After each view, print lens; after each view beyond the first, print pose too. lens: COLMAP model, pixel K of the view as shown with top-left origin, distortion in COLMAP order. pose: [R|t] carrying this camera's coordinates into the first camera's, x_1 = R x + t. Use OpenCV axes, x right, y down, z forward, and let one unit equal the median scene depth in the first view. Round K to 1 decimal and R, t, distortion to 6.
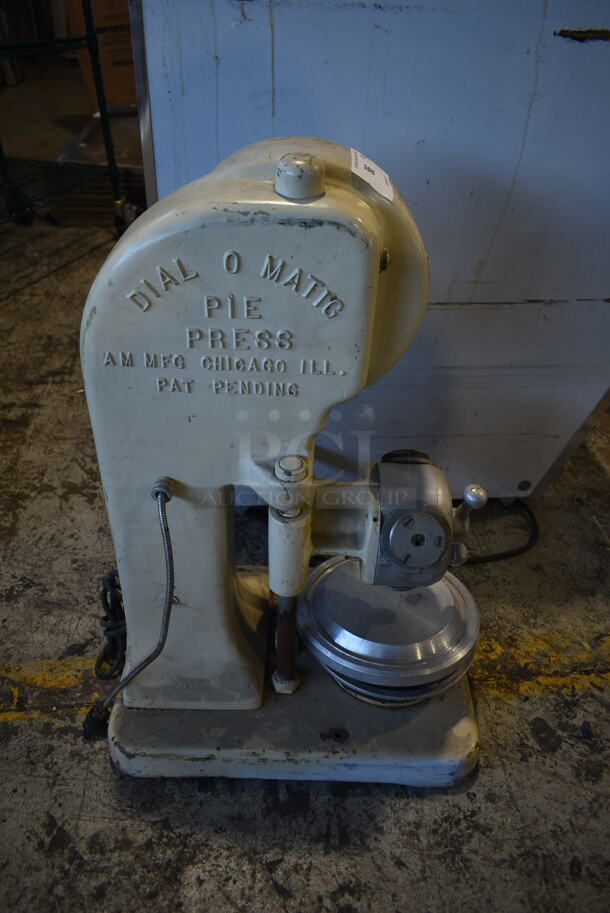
lens RADIAL K [[689.4, 0, 303.7], [0, 689.4, 456.5], [0, 0, 1]] dist [-0.031742, 0.007835]
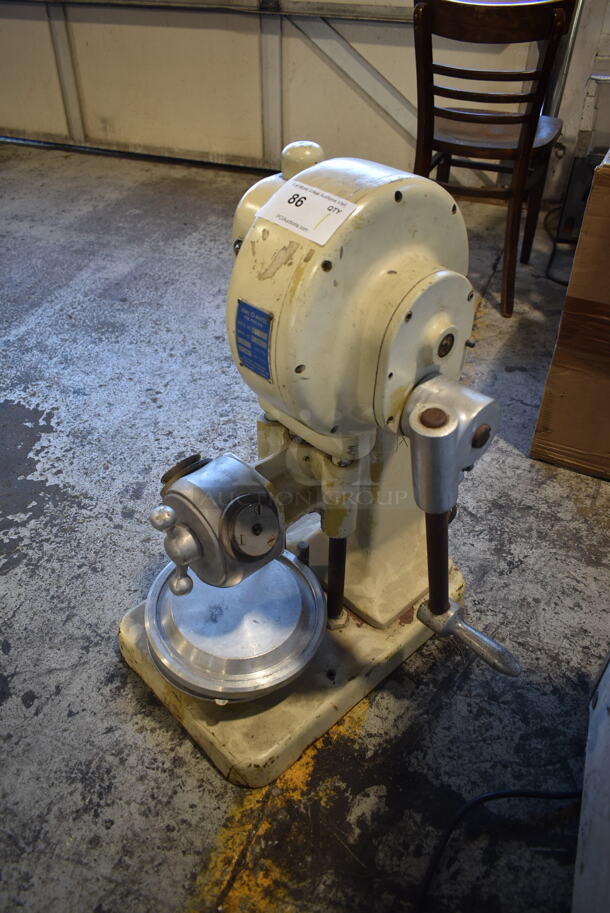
lens RADIAL K [[689.4, 0, 301.8], [0, 689.4, 459.2], [0, 0, 1]] dist [-0.031742, 0.007835]
pose [[-0.458501, 0.529998, -0.713357, 0.568226], [-0.547768, 0.463549, 0.696471, -0.610994], [0.699805, 0.710087, 0.077778, 0.784730]]
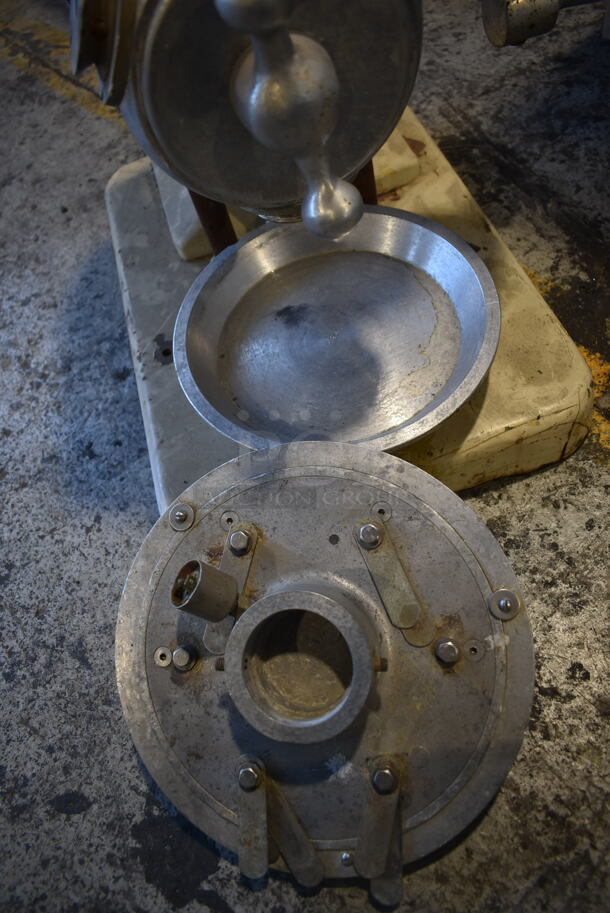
lens RADIAL K [[689.4, 0, 301.9], [0, 689.4, 457.4], [0, 0, 1]] dist [-0.031742, 0.007835]
pose [[0.551787, 0.617413, -0.560654, 0.332944], [-0.309496, 0.775848, 0.549793, 0.174319], [0.774431, -0.129848, 0.619189, 0.587065]]
